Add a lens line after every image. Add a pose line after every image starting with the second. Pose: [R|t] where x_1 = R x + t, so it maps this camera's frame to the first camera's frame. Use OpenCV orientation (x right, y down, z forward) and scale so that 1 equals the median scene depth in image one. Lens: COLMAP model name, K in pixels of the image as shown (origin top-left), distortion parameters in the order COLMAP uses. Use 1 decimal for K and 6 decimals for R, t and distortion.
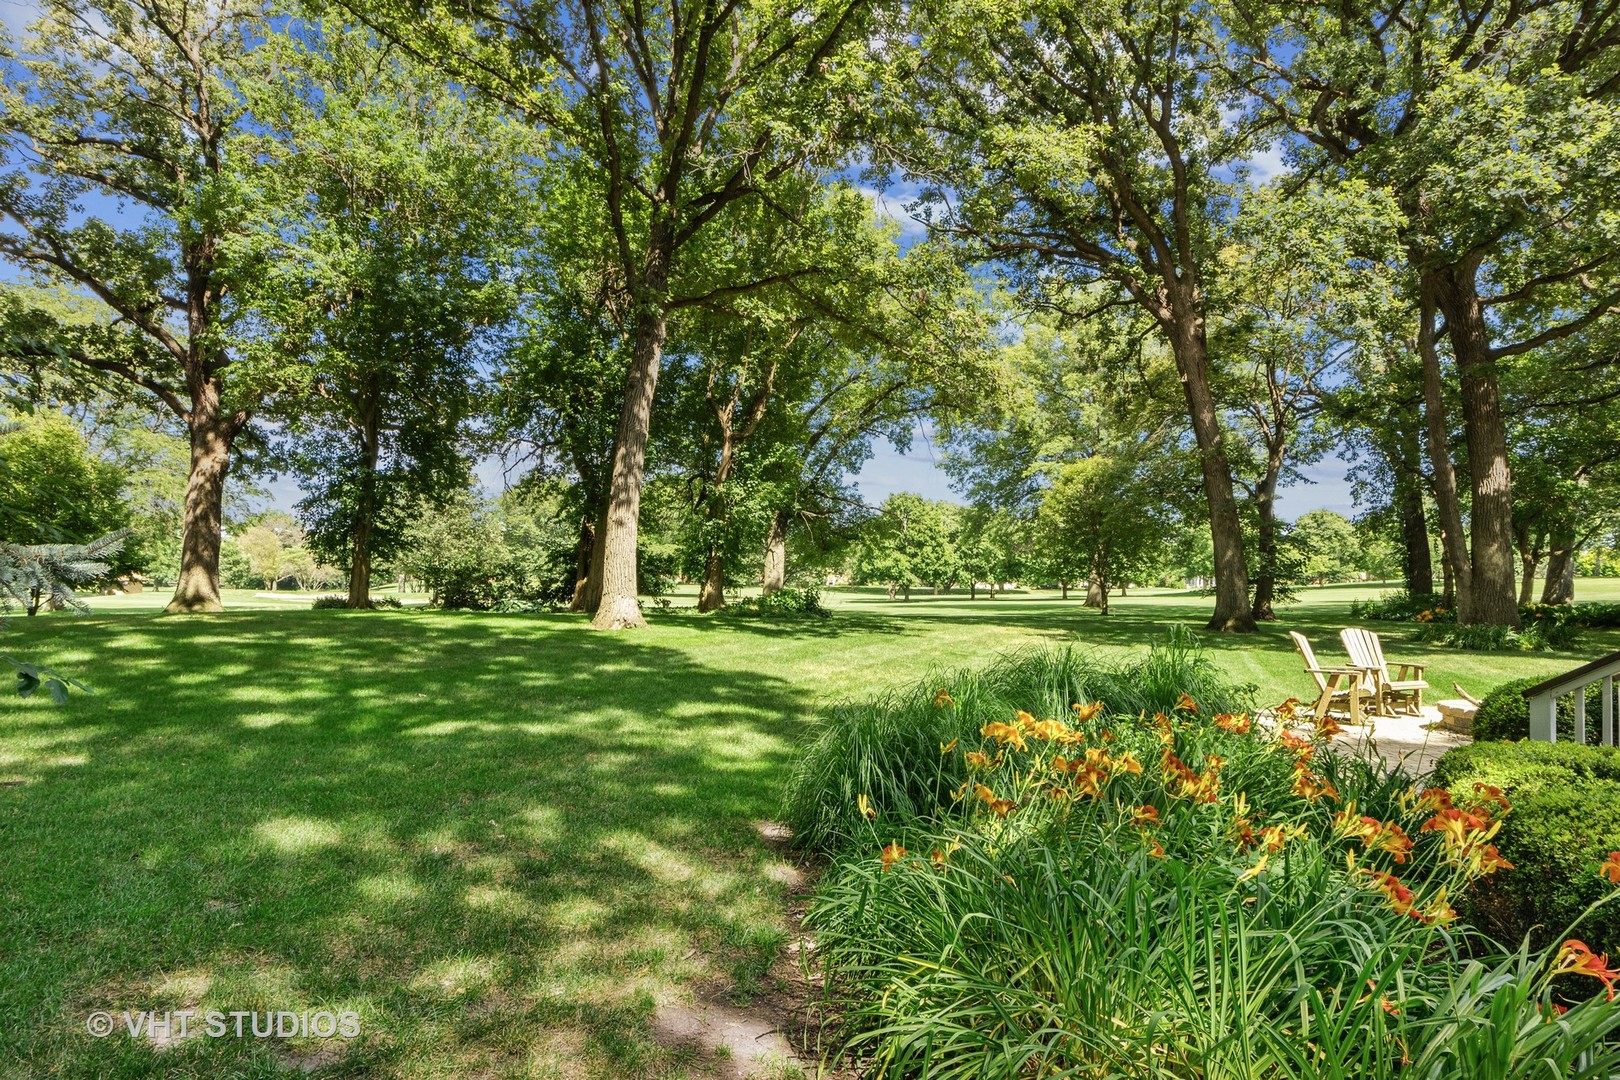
lens RADIAL K [[961.4, 0, 805.3], [0, 961.4, 604.2], [0, 0, 1]] dist [0.003506, 0.000476]
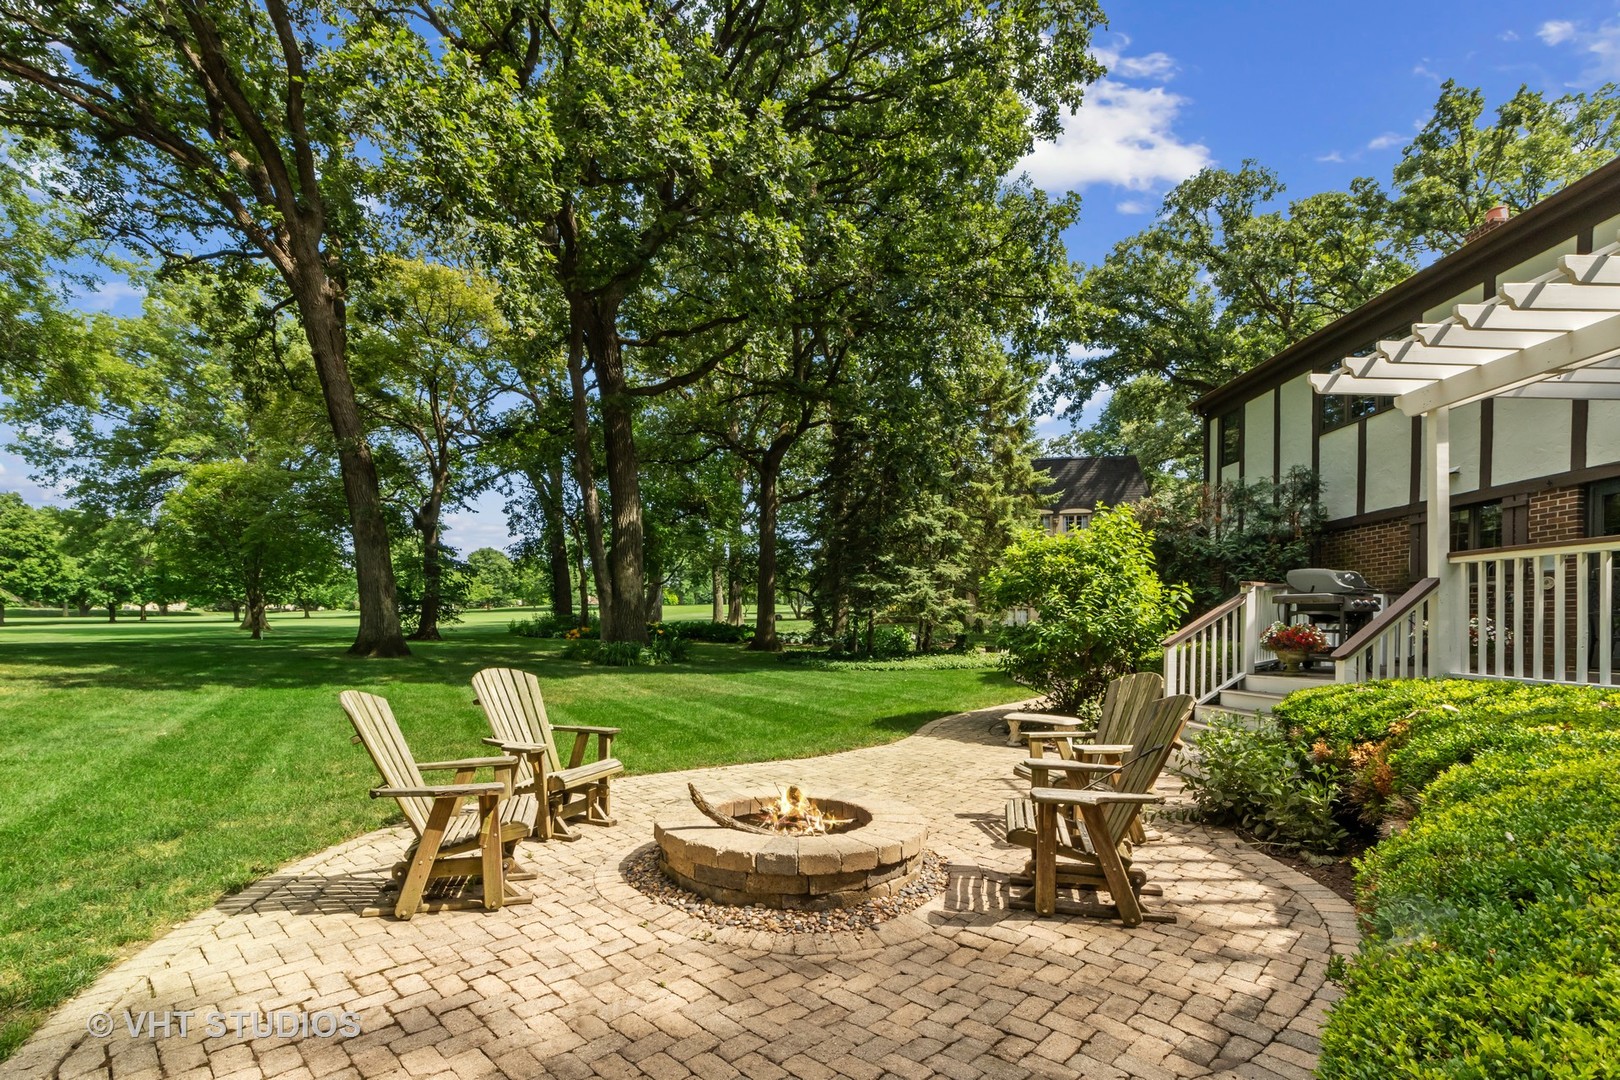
lens RADIAL K [[744.9, 0, 810.4], [0, 744.9, 626.7], [0, 0, 1]] dist [0.000235, -0.007519]
pose [[0.624338, -0.008766, 0.781105, 0.102398], [0.006890, 0.999960, 0.005714, 0.000199], [-0.781124, 0.001814, 0.624373, 0.174556]]
